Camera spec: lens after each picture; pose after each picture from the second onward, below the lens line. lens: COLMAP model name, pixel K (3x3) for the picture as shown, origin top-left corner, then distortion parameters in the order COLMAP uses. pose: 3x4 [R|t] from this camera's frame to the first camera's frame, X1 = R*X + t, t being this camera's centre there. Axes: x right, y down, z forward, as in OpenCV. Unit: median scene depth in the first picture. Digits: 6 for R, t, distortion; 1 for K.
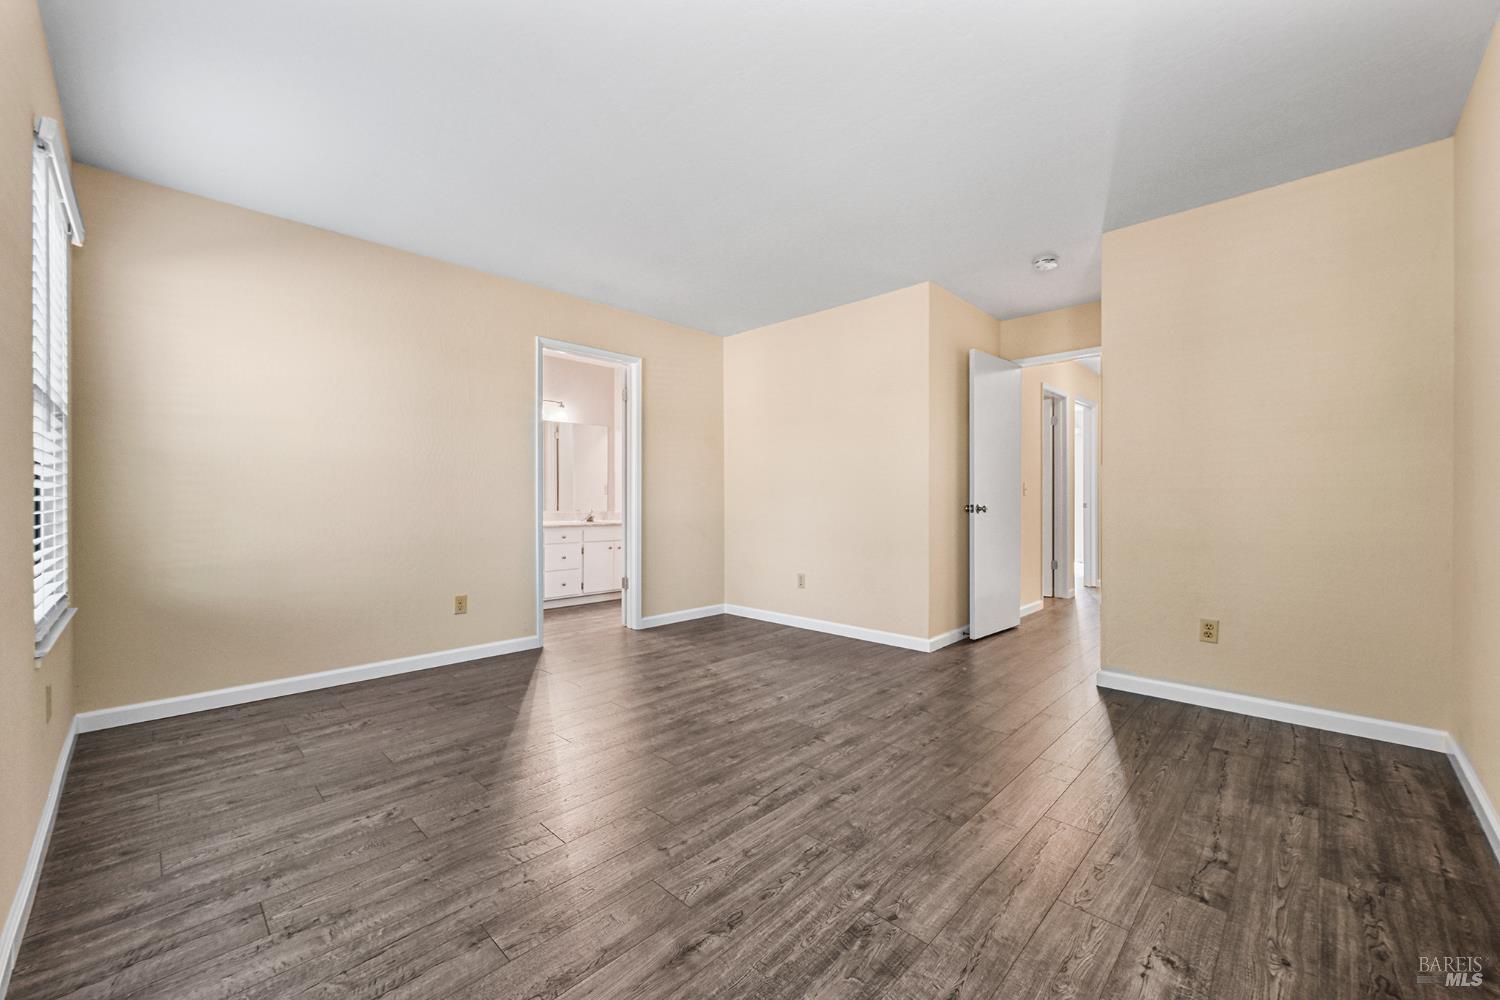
lens RADIAL K [[592.8, 0, 741.7], [0, 592.8, 500.8], [0, 0, 1]] dist [-0.000730, 0.001085]
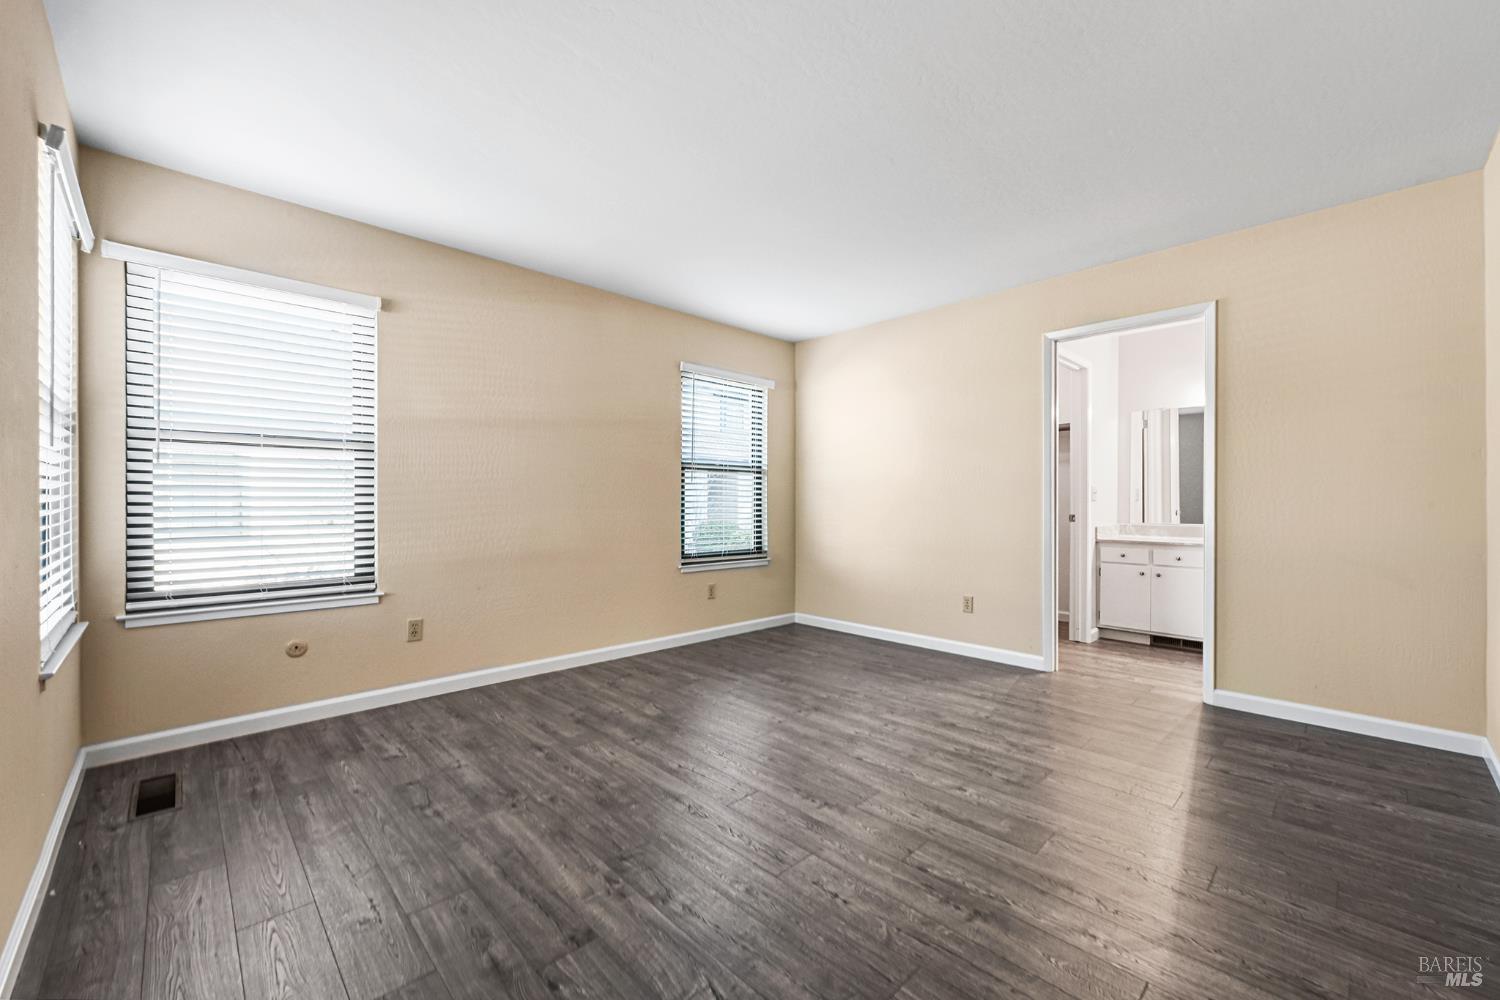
lens RADIAL K [[592.8, 0, 747.6], [0, 592.8, 503.0], [0, 0, 1]] dist [-0.000730, 0.001085]
pose [[-0.028205, -0.001190, -0.999601, 0.995603], [-0.003815, 0.999992, -0.001083, -0.016506], [0.999595, 0.003783, -0.028210, 0.955433]]
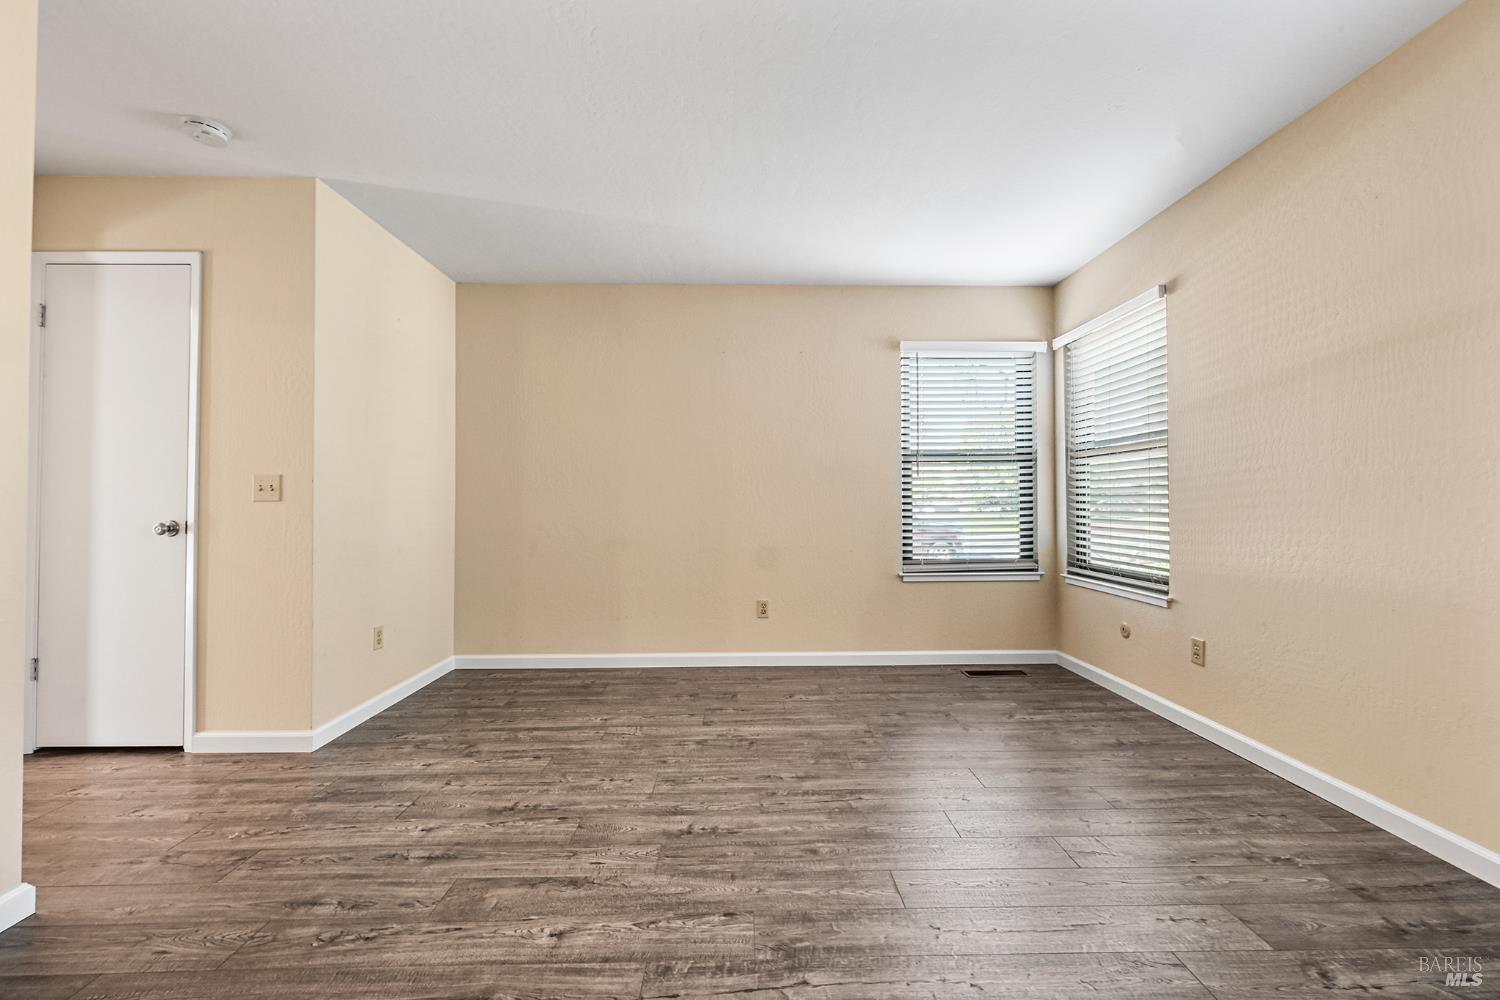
lens RADIAL K [[592.8, 0, 758.1], [0, 592.8, 496.6], [0, 0, 1]] dist [-0.000730, 0.001085]
pose [[-0.722295, 0.008596, 0.691532, -0.476597], [0.004407, 0.999960, -0.007826, -0.016098], [-0.691571, -0.002605, -0.722304, 1.548530]]
